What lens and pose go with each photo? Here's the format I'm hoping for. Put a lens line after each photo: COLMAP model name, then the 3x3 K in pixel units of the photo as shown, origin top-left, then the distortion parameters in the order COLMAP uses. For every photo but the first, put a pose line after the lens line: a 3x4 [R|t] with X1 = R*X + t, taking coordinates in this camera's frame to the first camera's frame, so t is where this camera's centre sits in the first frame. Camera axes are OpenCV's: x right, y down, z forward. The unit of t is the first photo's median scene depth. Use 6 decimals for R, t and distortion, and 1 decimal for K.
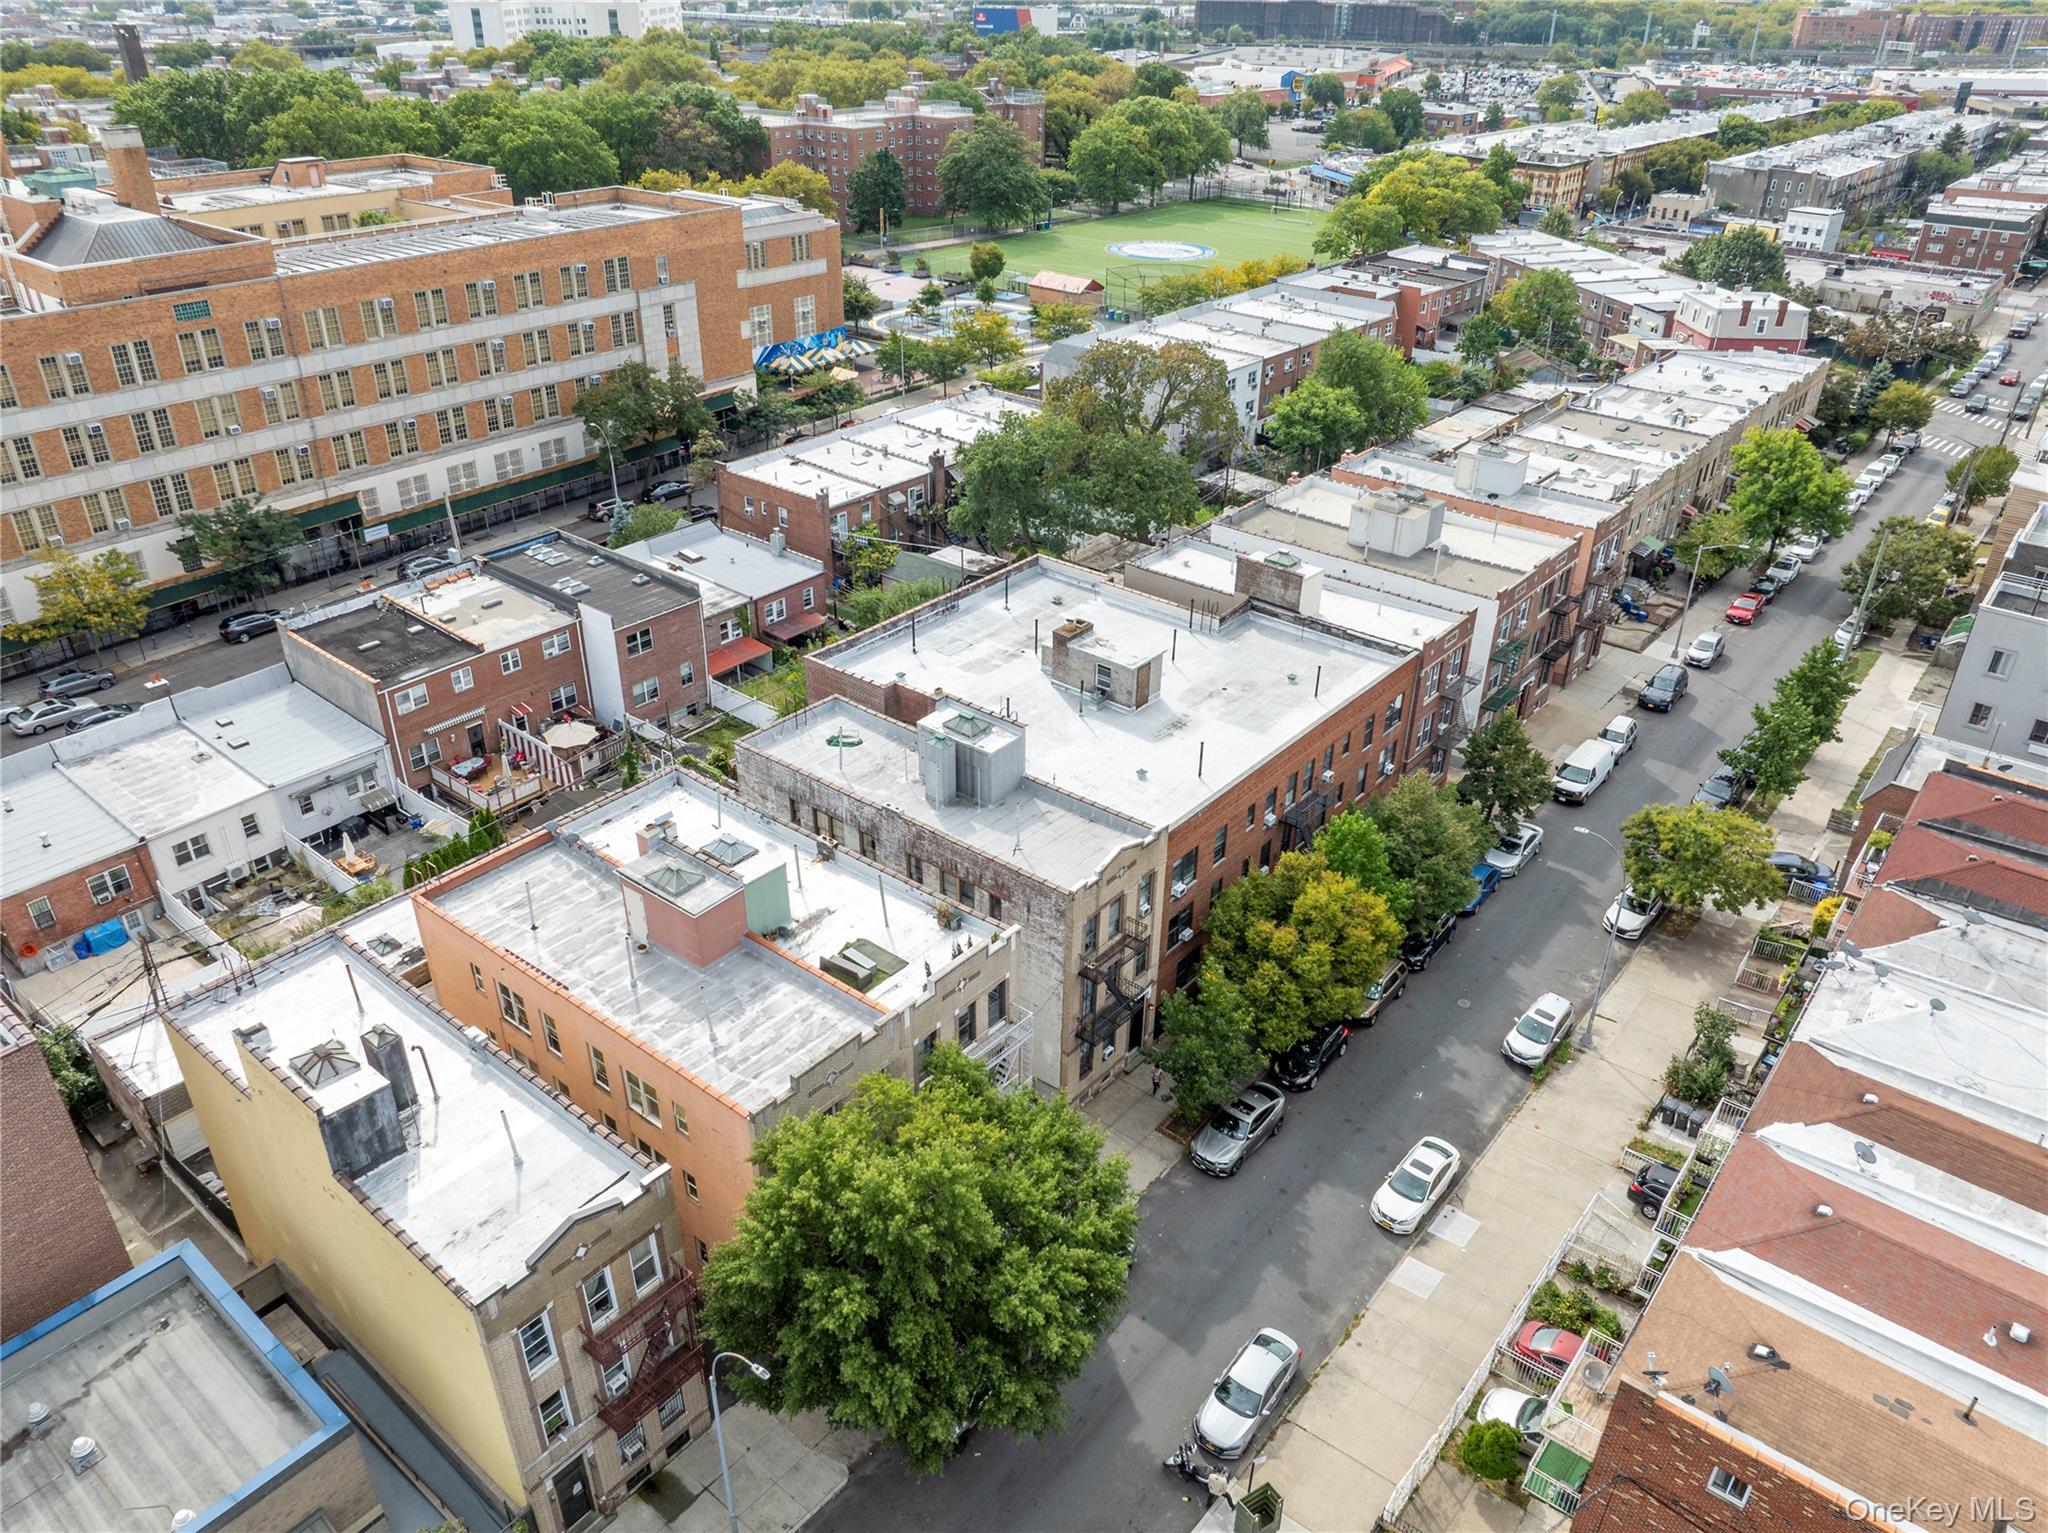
lens RADIAL K [[1464.2, 0, 1020.3], [0, 1464.2, 764.7], [0, 0, 1]] dist [-0.035403, 0.005361]
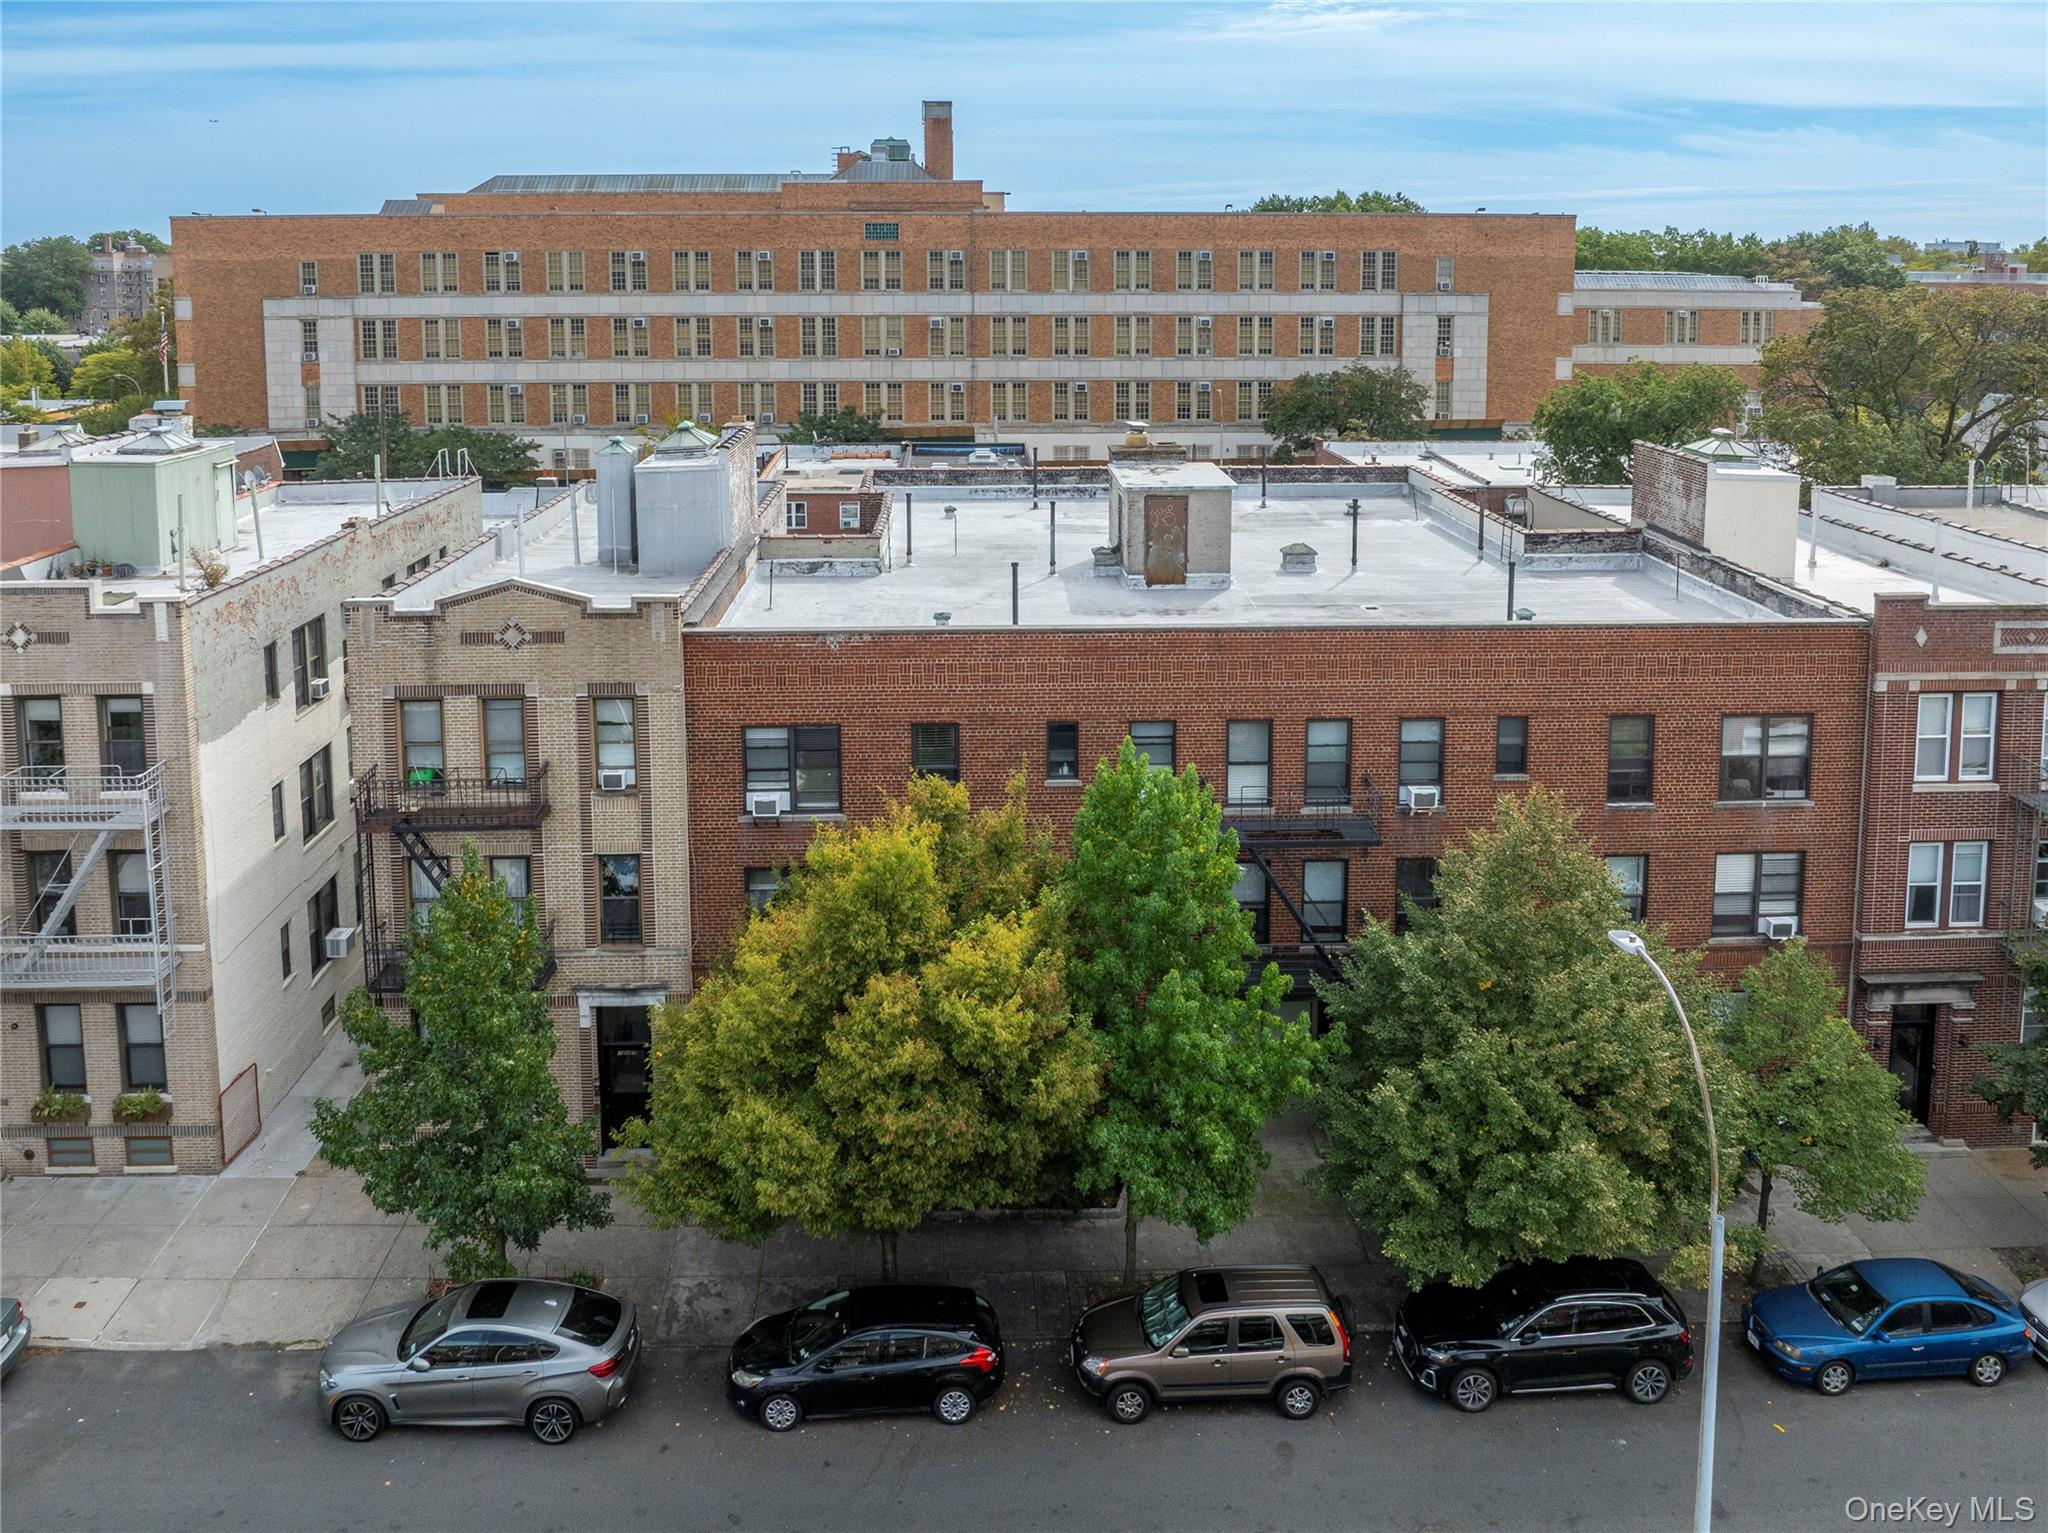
lens RADIAL K [[1571.1, 0, 1006.6], [0, 1571.1, 408.7], [0, 0, 1]] dist [-0.022654, -0.005637]
pose [[0.661507, 0.059520, -0.747574, 0.323641], [-0.363415, 0.897423, -0.250124, 0.044015], [0.656002, 0.437138, 0.615282, 0.434983]]
